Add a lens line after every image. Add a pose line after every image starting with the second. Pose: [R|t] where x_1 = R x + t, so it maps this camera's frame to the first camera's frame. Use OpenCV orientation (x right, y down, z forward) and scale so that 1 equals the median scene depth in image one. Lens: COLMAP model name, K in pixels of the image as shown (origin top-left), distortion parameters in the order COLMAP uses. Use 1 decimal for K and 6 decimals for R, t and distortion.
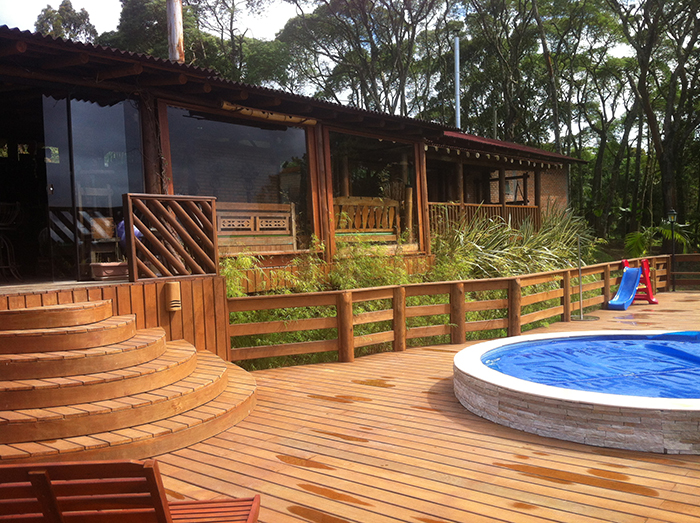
lens RADIAL K [[658.7, 0, 350.0], [0, 658.7, 261.5], [0, 0, 1]] dist [0.114779, -0.333459]
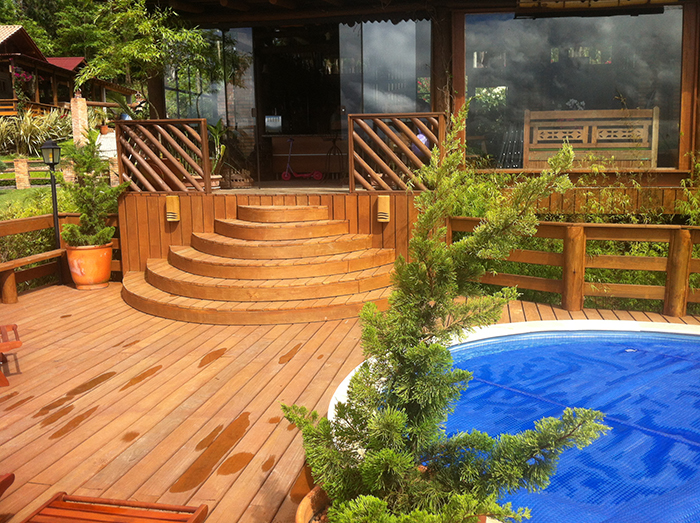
lens RADIAL K [[662.8, 0, 353.5], [0, 662.8, 271.0], [0, 0, 1]] dist [0.114230, -0.326843]
pose [[0.475025, 0.181852, -0.860977, 0.668189], [-0.032233, 0.981353, 0.189493, -0.052528], [0.879382, -0.062262, 0.472029, 0.426952]]
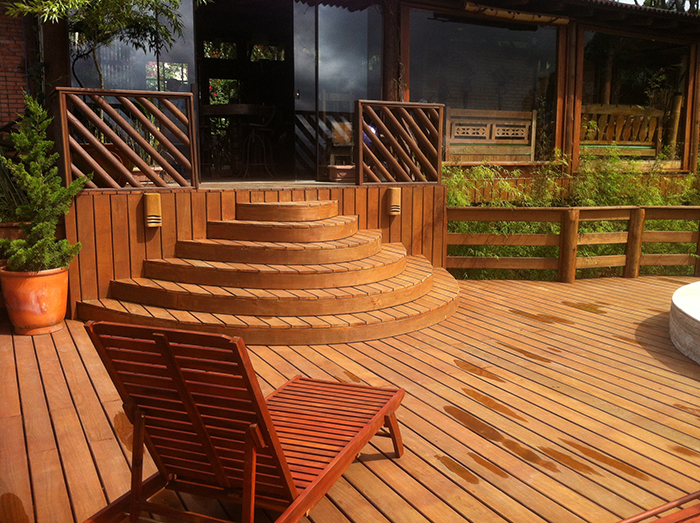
lens RADIAL K [[662.8, 0, 353.5], [0, 662.8, 271.0], [0, 0, 1]] dist [0.114230, -0.326843]
pose [[0.922757, 0.112015, -0.368745, 0.075999], [-0.053884, 0.984928, 0.164356, -0.008459], [0.381598, -0.131791, 0.914885, -0.008083]]
